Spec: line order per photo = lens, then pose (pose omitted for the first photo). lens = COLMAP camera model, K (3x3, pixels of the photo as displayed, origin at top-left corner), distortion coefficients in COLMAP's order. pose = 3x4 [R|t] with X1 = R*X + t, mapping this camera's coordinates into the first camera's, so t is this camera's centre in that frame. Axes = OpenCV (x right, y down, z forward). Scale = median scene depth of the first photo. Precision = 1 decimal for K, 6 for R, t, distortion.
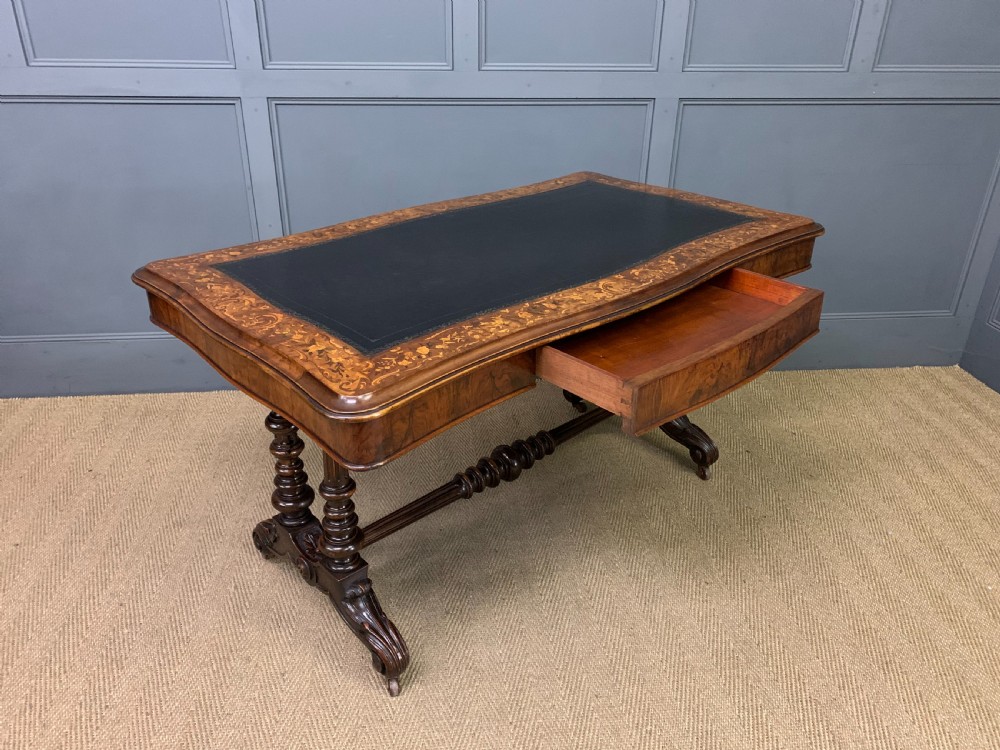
lens RADIAL K [[765.5, 0, 500.3], [0, 765.5, 366.2], [0, 0, 1]] dist [0.025792, -0.011825]
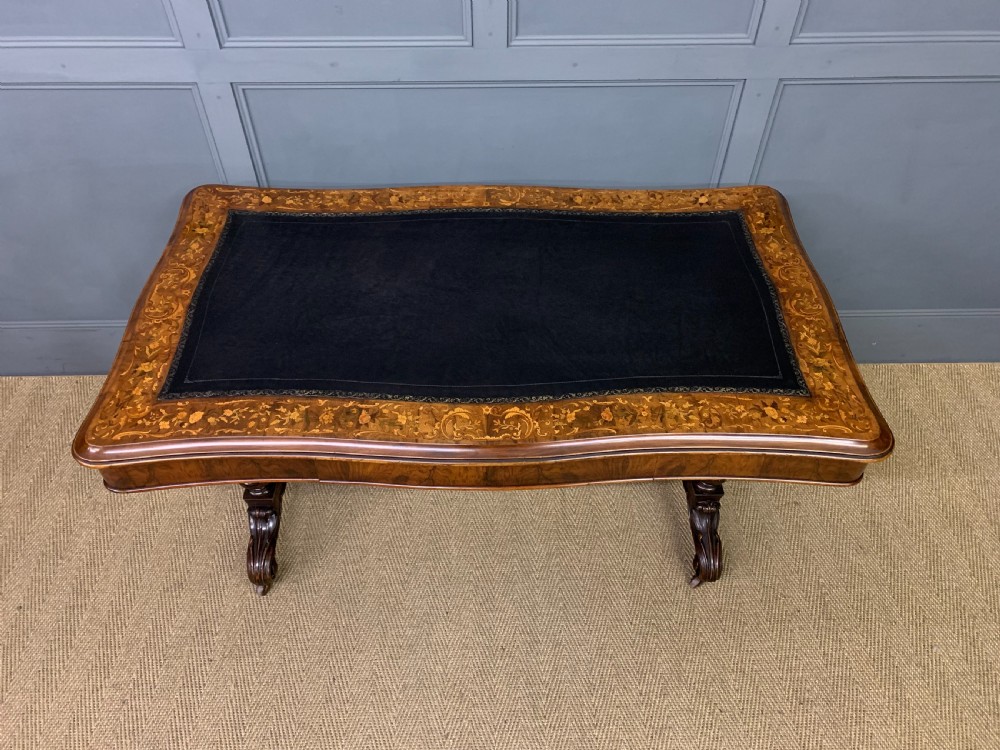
lens RADIAL K [[764.7, 0, 502.3], [0, 764.7, 377.8], [0, 0, 1]] dist [0.029439, -0.010065]
pose [[0.996777, 0.052322, -0.060804, 0.033214], [-0.026883, 0.932052, 0.361326, -0.408239], [0.075578, -0.358527, 0.930455, 0.226438]]
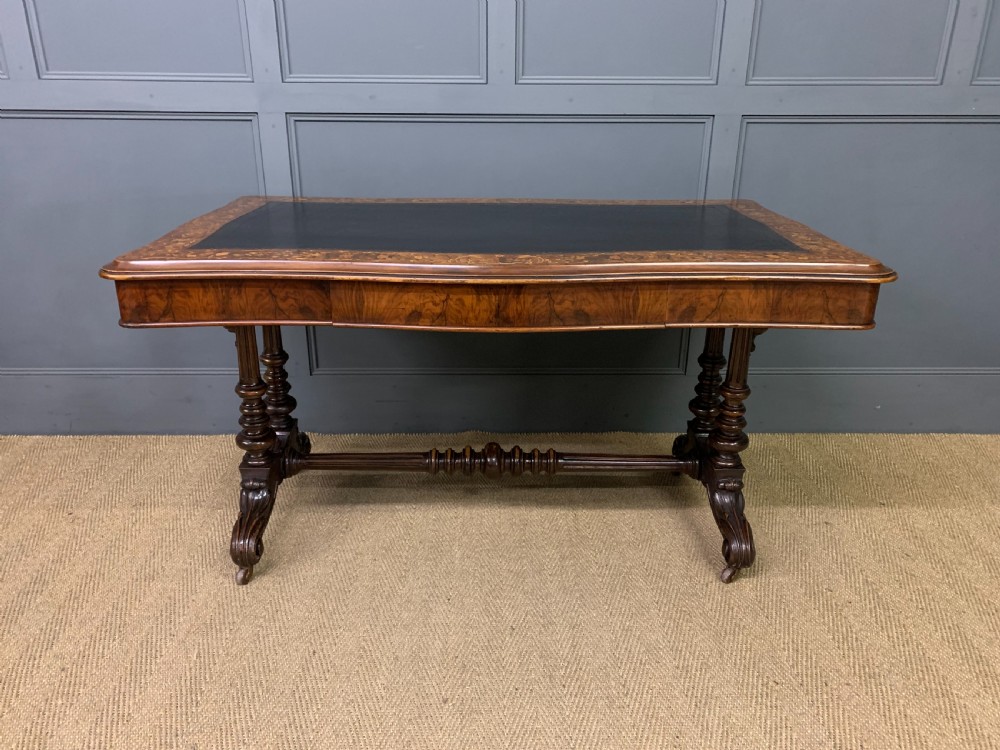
lens RADIAL K [[764.8, 0, 494.7], [0, 764.8, 371.6], [0, 0, 1]] dist [0.030791, -0.015310]
pose [[0.995974, 0.023017, -0.086643, 0.039516], [-0.031126, 0.995138, -0.093446, 0.044223], [0.084071, 0.095766, 0.991847, 0.151168]]
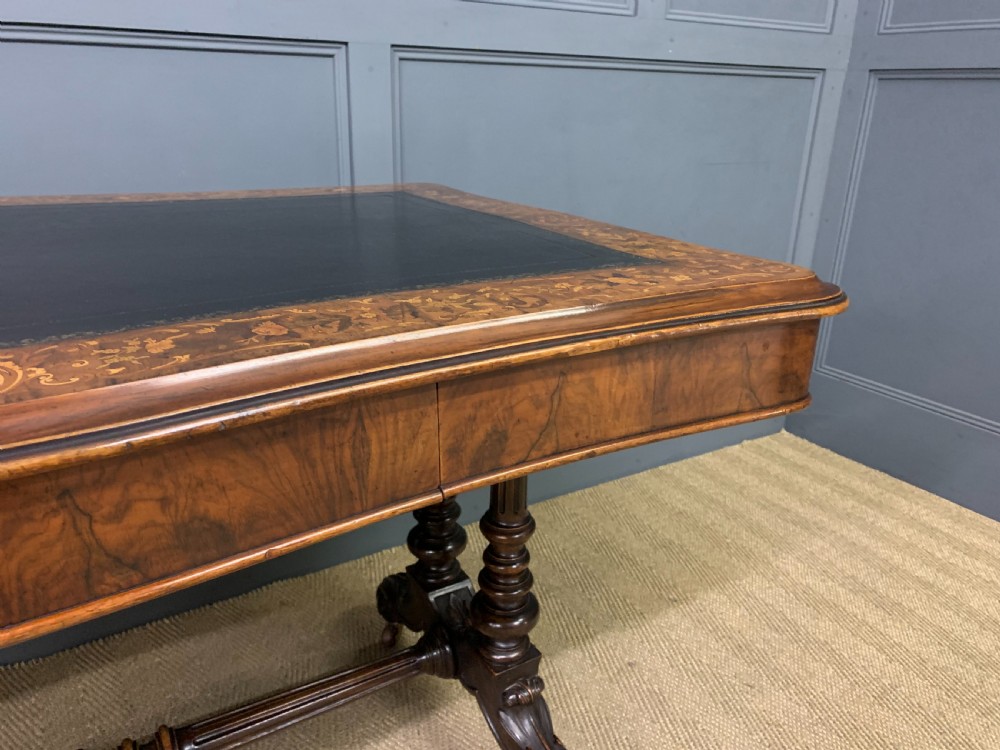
lens RADIAL K [[769.9, 0, 505.0], [0, 769.9, 377.8], [0, 0, 1]] dist [0.067919, -0.087538]
pose [[0.893887, -0.147708, 0.423260, 0.047159], [0.189045, 0.980304, -0.057143, -0.088893], [-0.406484, 0.131095, 0.904204, 0.607540]]
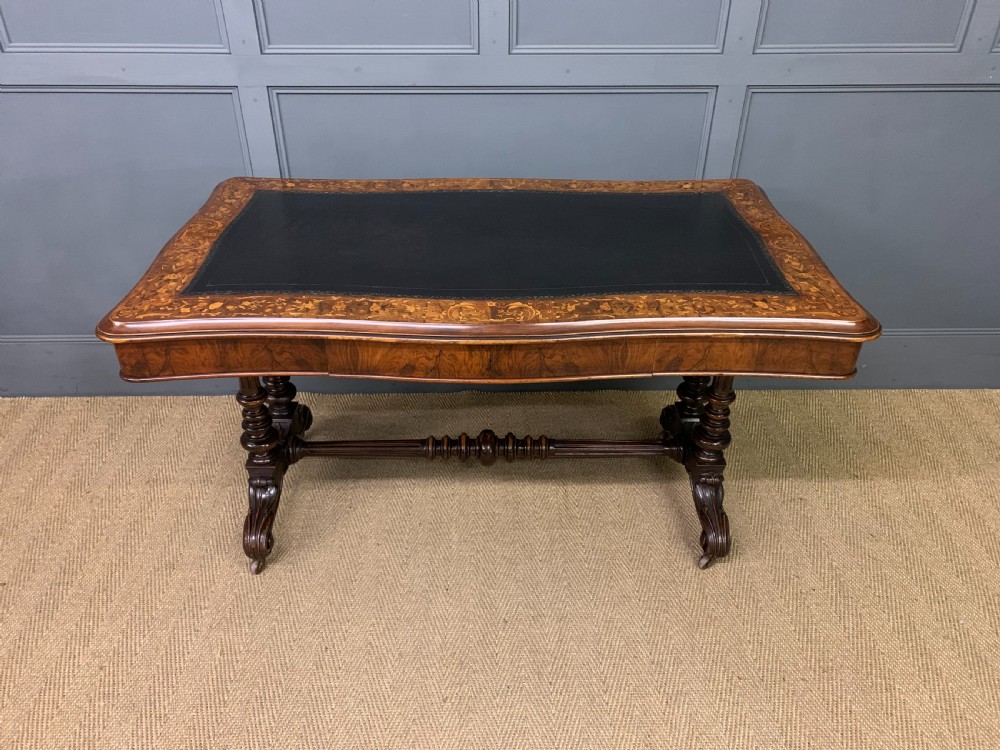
lens RADIAL K [[765.3, 0, 496.9], [0, 765.3, 370.9], [0, 0, 1]] dist [0.030062, -0.012523]
pose [[0.996460, 0.035771, -0.076082, 0.042018], [-0.027065, 0.993280, 0.112528, -0.150482], [0.079596, -0.110070, 0.990732, 0.129333]]
